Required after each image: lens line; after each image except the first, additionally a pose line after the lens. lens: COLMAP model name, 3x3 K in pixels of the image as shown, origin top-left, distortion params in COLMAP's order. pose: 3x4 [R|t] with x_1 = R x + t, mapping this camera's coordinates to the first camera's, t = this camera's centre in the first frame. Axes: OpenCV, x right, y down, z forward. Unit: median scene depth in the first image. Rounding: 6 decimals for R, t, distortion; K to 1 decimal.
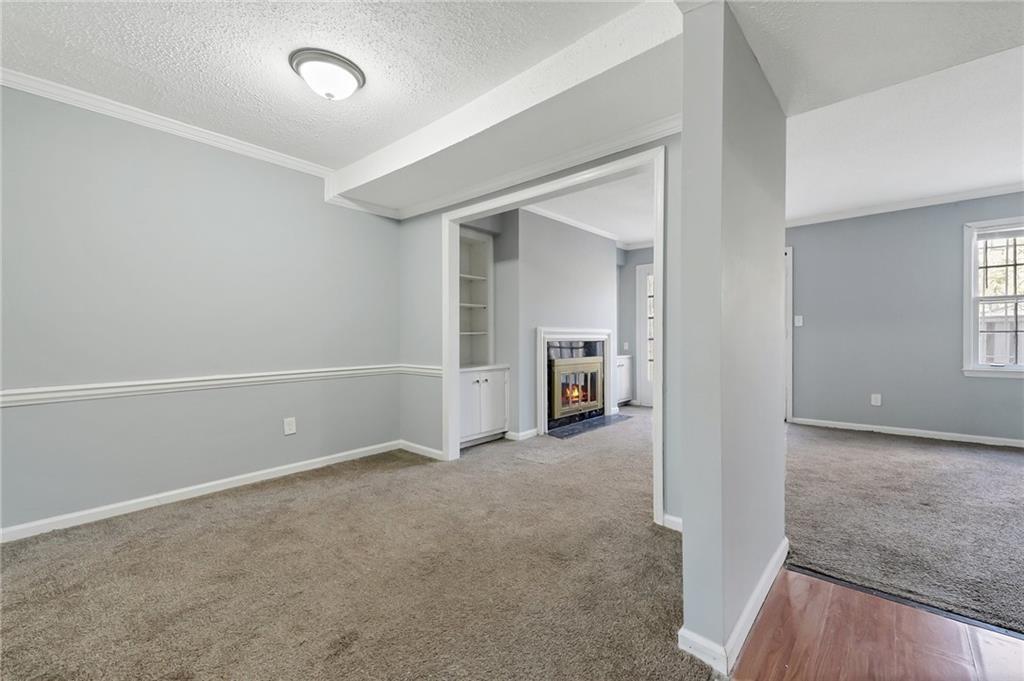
lens RADIAL K [[416.4, 0, 514.7], [0, 416.4, 337.3], [0, 0, 1]] dist [-0.000703, -0.000023]
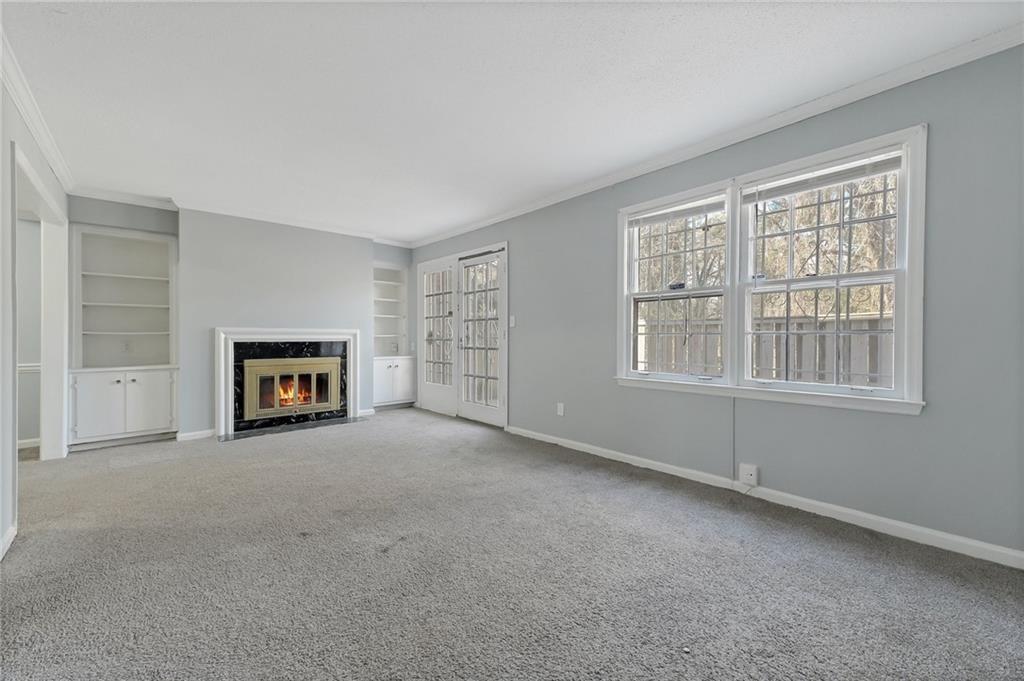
lens RADIAL K [[405.4, 0, 515.6], [0, 405.4, 331.5], [0, 0, 1]] dist [0.026668, -0.000027]
pose [[0.991550, 0.003650, -0.129671, 0.863099], [-0.004872, 0.999947, -0.009108, -0.008800], [0.129631, 0.009663, 0.991515, 0.116160]]
